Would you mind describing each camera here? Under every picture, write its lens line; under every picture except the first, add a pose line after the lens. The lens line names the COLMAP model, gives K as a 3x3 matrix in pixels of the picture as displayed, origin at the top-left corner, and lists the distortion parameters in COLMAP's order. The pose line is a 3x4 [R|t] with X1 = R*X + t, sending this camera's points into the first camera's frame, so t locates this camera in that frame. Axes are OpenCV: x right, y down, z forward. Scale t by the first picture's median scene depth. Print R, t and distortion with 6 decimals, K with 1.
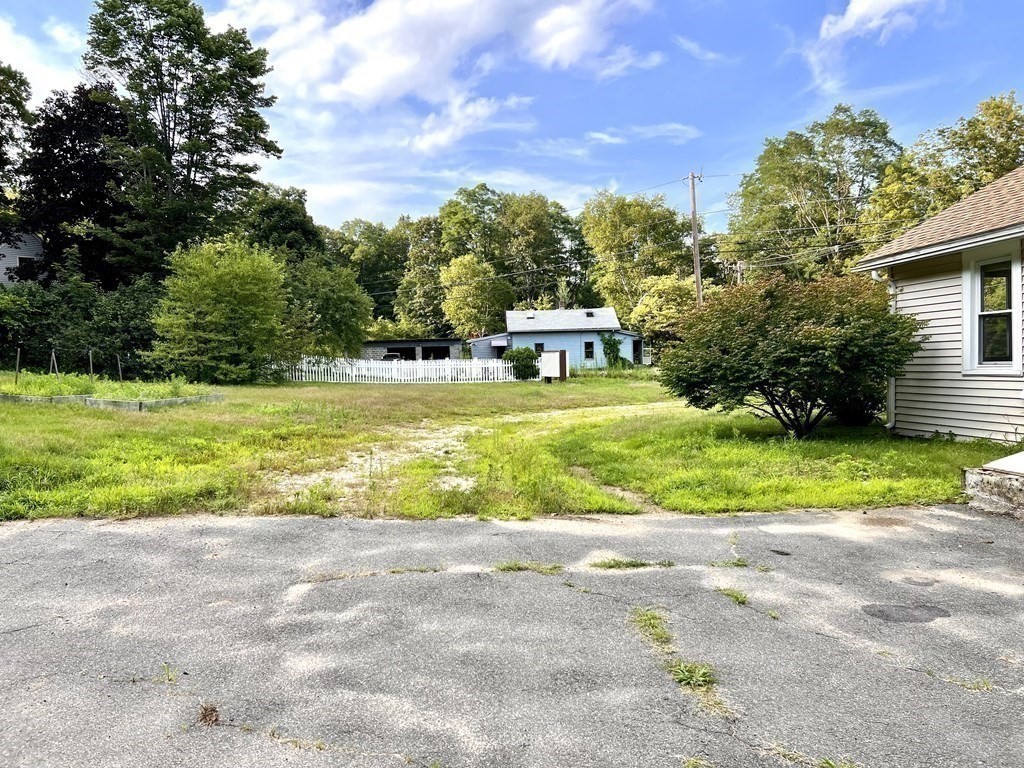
lens RADIAL K [[773.6, 0, 512.9], [0, 773.6, 387.4], [0, 0, 1]] dist [0.065850, -0.074410]
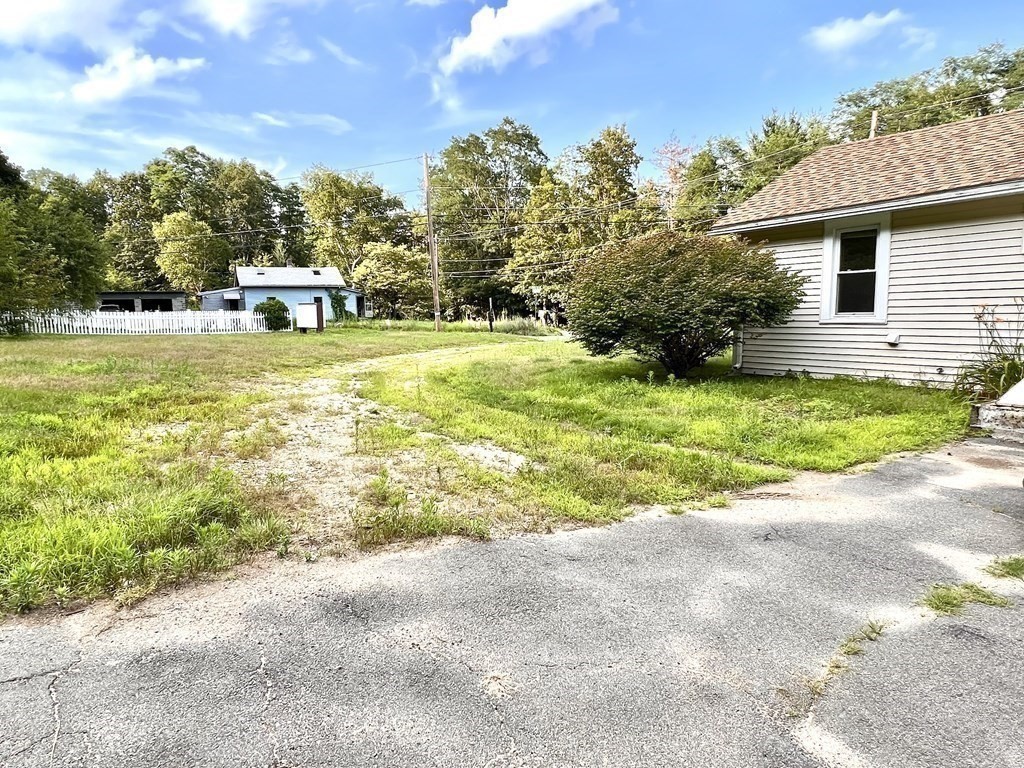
lens RADIAL K [[614.5, 0, 506.5], [0, 614.5, 383.7], [0, 0, 1]] dist [0.001836, -0.003025]
pose [[0.900870, -0.042077, 0.432045, -0.179950], [0.008808, 0.996858, 0.078719, -0.001245], [-0.434000, -0.067110, 0.898410, 0.219876]]
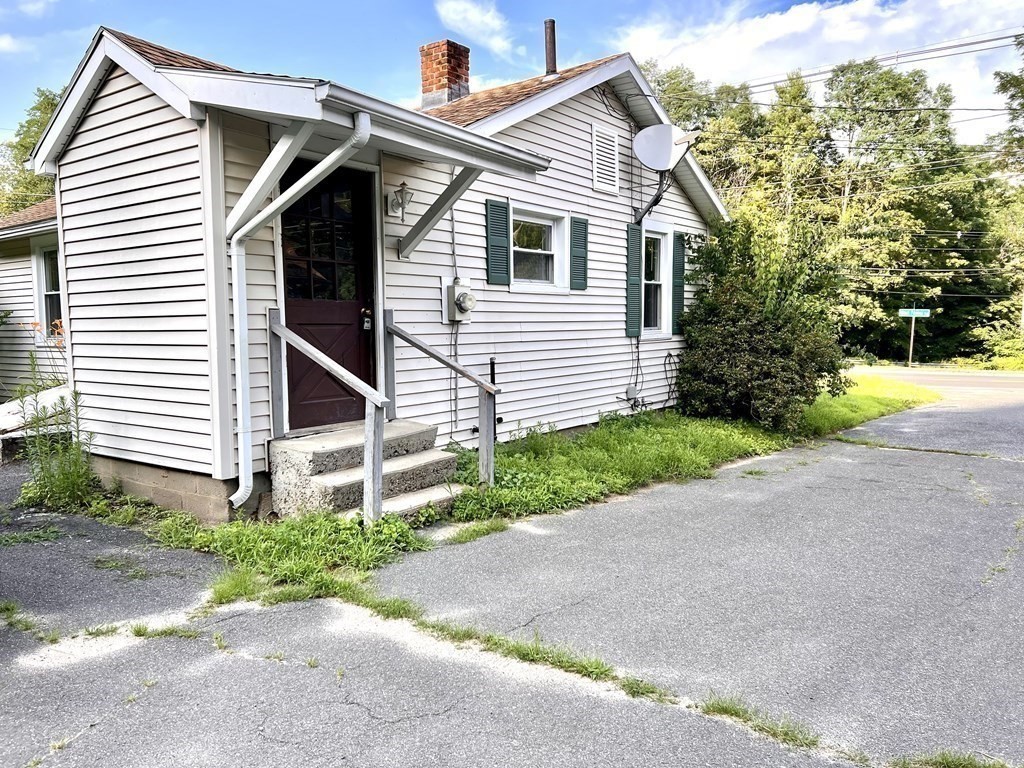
lens RADIAL K [[773.6, 0, 512.9], [0, 773.6, 387.4], [0, 0, 1]] dist [0.065850, -0.074410]
pose [[0.691173, -0.038181, 0.721680, 0.143215], [0.014800, 0.999142, 0.038685, 0.006236], [-0.722538, -0.016057, 0.691145, -0.187798]]
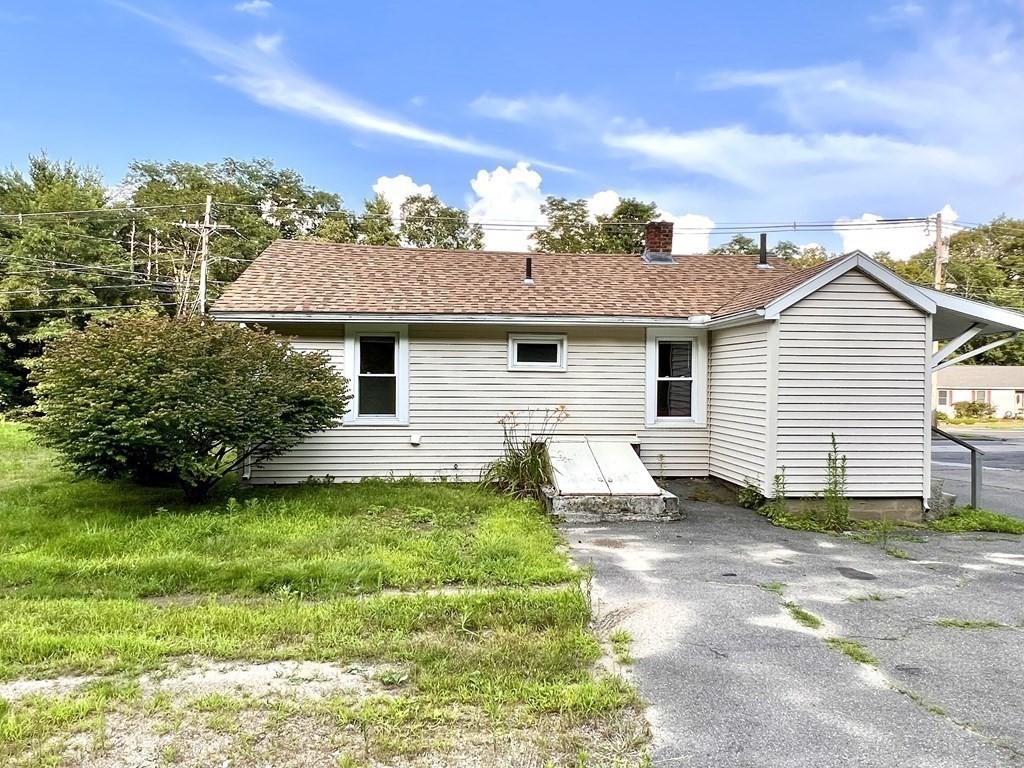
lens RADIAL K [[677.1, 0, 515.6], [0, 677.1, 382.9], [0, 0, 1]] dist [-0.004044, 0.002117]
pose [[0.062500, 0.028232, 0.997646, -0.274147], [0.022311, 0.999311, -0.029677, -0.028026], [-0.997796, 0.024113, 0.061827, 0.429613]]
